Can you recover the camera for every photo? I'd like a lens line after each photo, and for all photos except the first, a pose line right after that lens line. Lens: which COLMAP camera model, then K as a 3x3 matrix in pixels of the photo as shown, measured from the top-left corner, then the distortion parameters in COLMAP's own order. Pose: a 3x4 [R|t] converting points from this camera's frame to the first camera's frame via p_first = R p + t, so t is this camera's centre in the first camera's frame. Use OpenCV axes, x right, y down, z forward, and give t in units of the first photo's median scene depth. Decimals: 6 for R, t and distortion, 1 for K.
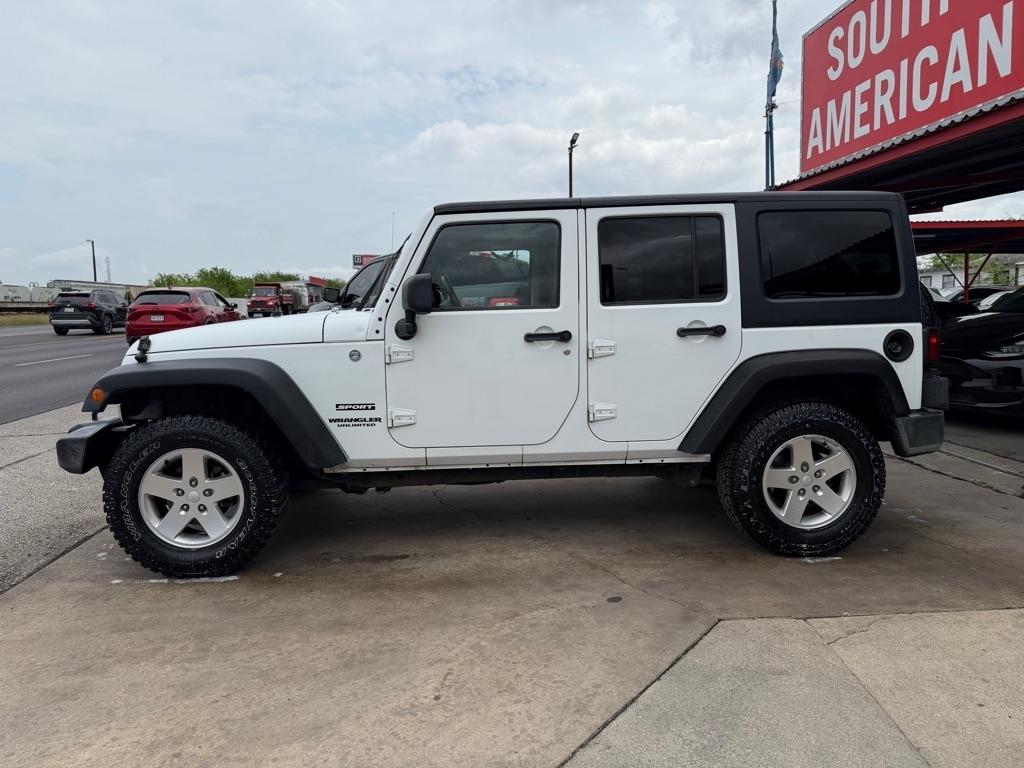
lens RADIAL K [[729.3, 0, 519.1], [0, 729.3, 376.9], [0, 0, 1]] dist [0.042568, -0.060116]
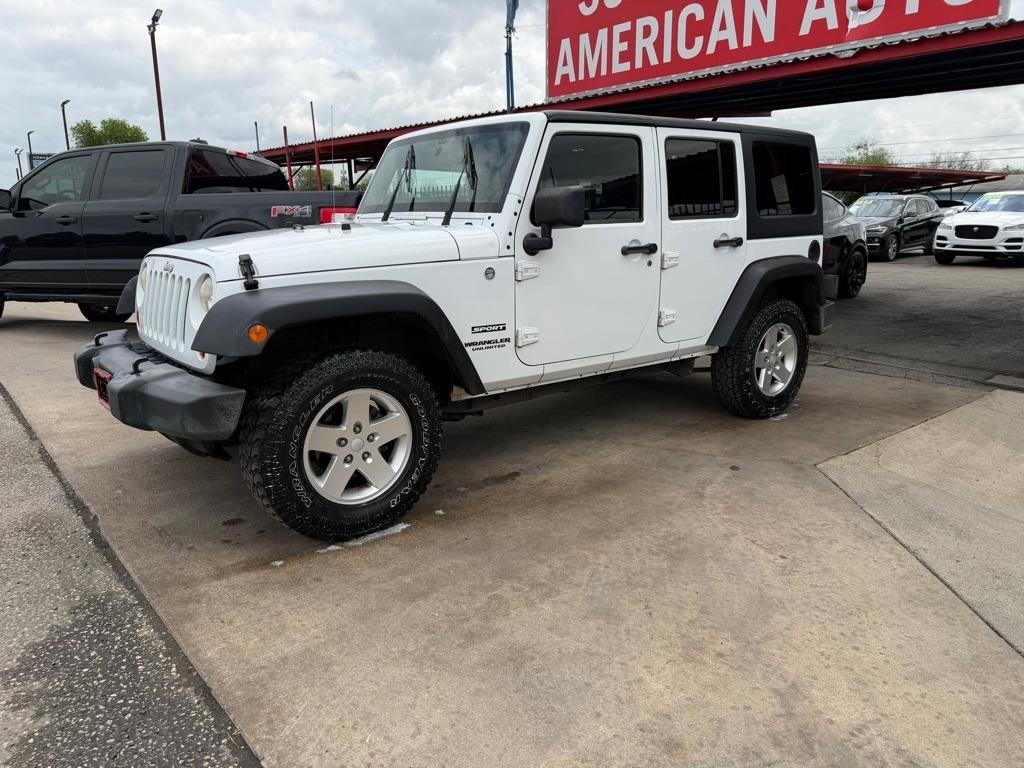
lens RADIAL K [[729.3, 0, 512.2], [0, 729.3, 382.4], [0, 0, 1]] dist [0.042568, -0.060116]
pose [[0.822071, -0.114431, 0.557768, -0.741046], [0.044483, 0.989510, 0.137445, -0.017345], [-0.567645, -0.088178, 0.818538, 0.202118]]
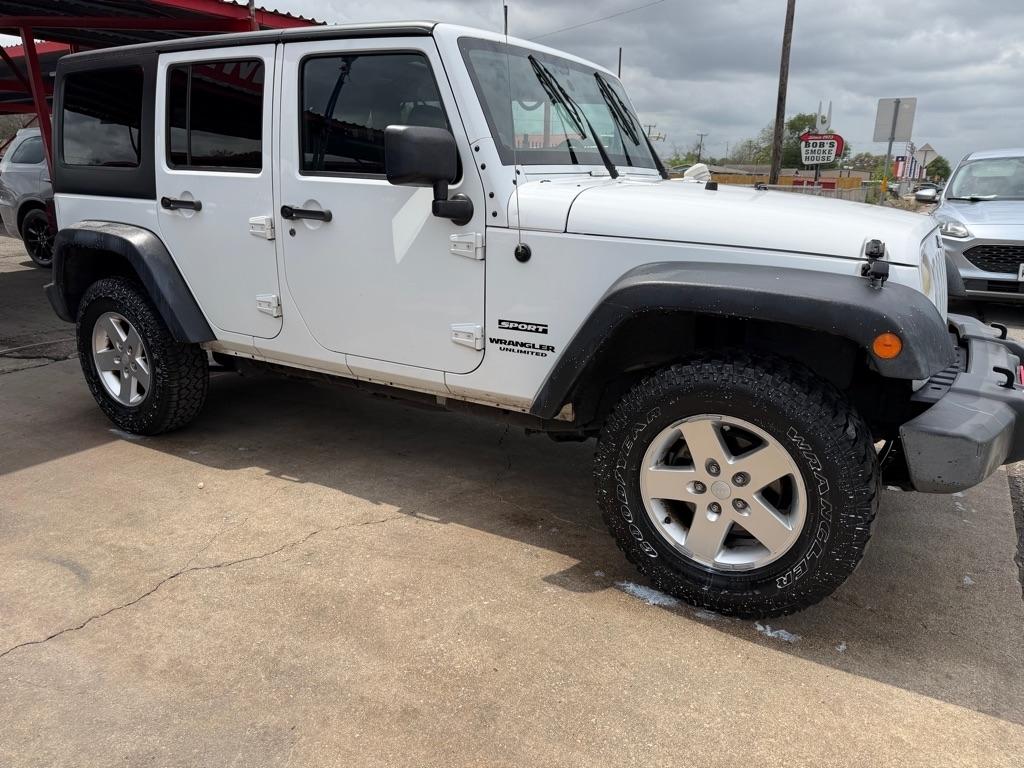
lens RADIAL K [[729.0, 0, 516.1], [0, 729.0, 382.2], [0, 0, 1]] dist [0.023172, -0.030536]
pose [[-0.815796, -0.154210, 0.557401, -0.649440], [0.052722, 0.939952, 0.337209, -0.183249], [-0.575931, 0.304481, -0.758680, 1.998042]]
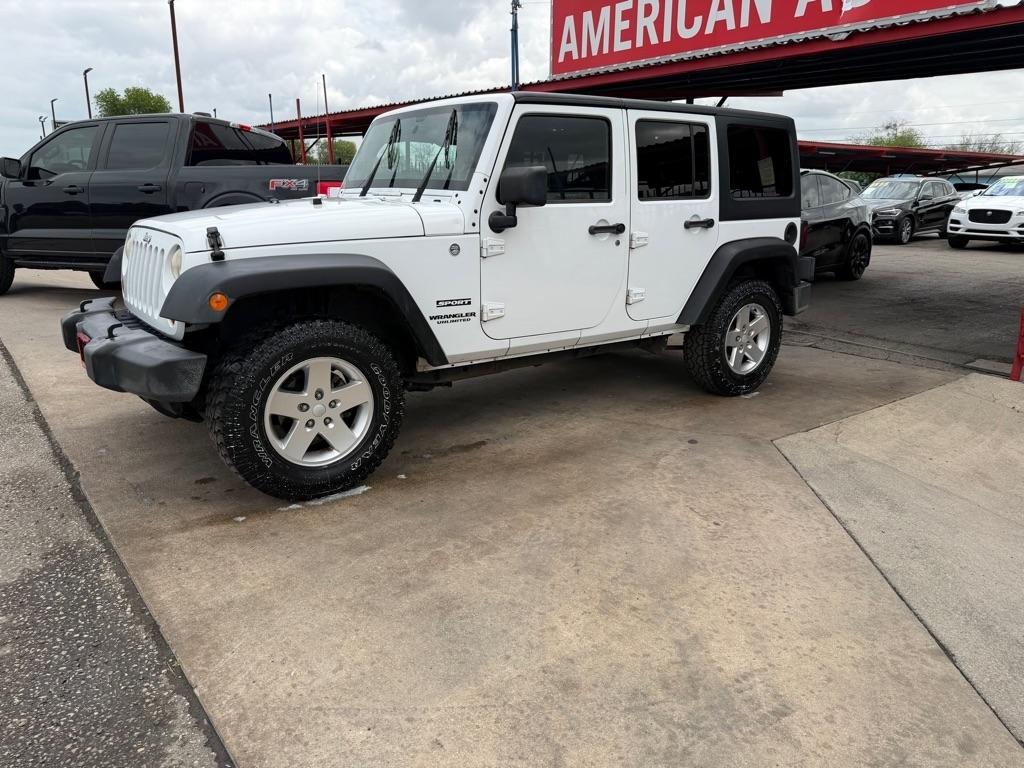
lens RADIAL K [[729.3, 0, 522.2], [0, 729.3, 379.3], [0, 0, 1]] dist [0.042568, -0.060116]
pose [[0.832682, -0.112632, 0.542175, -0.699955], [0.026569, 0.986095, 0.164047, -0.015122], [-0.553113, -0.122194, 0.824096, 0.121154]]
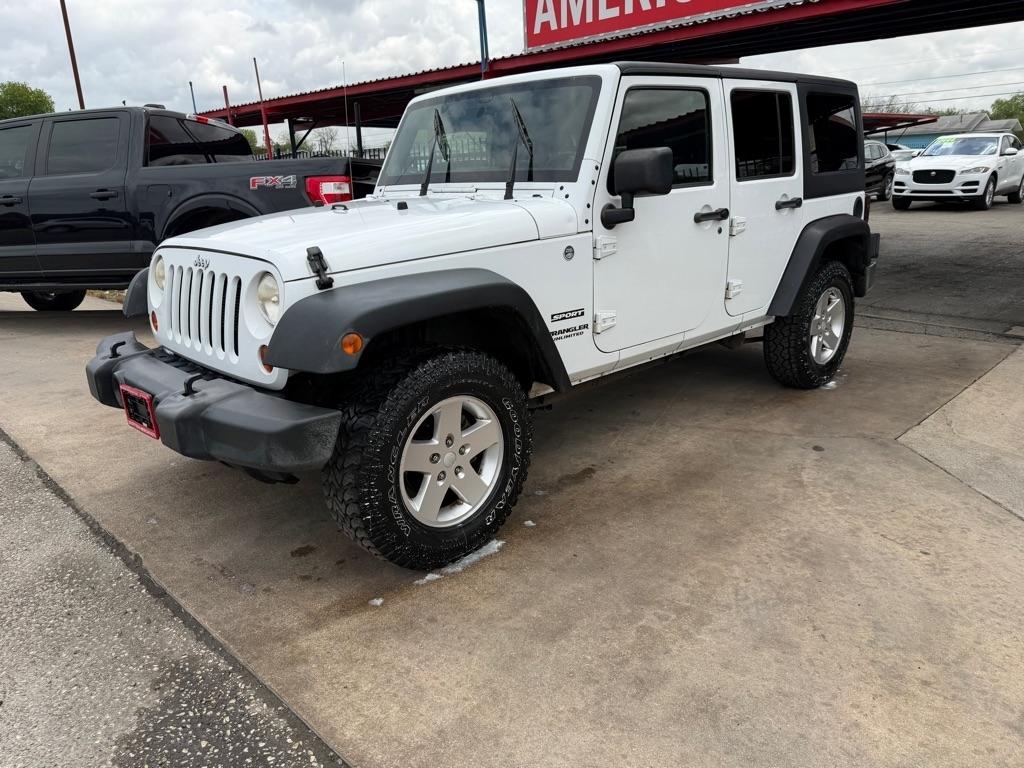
lens RADIAL K [[729.3, 0, 510.5], [0, 729.3, 391.2], [0, 0, 1]] dist [0.042568, -0.060116]
pose [[0.769301, -0.195405, 0.608271, -0.813358], [0.083105, 0.974596, 0.207980, -0.053445], [-0.633459, -0.109449, 0.765997, 0.387900]]
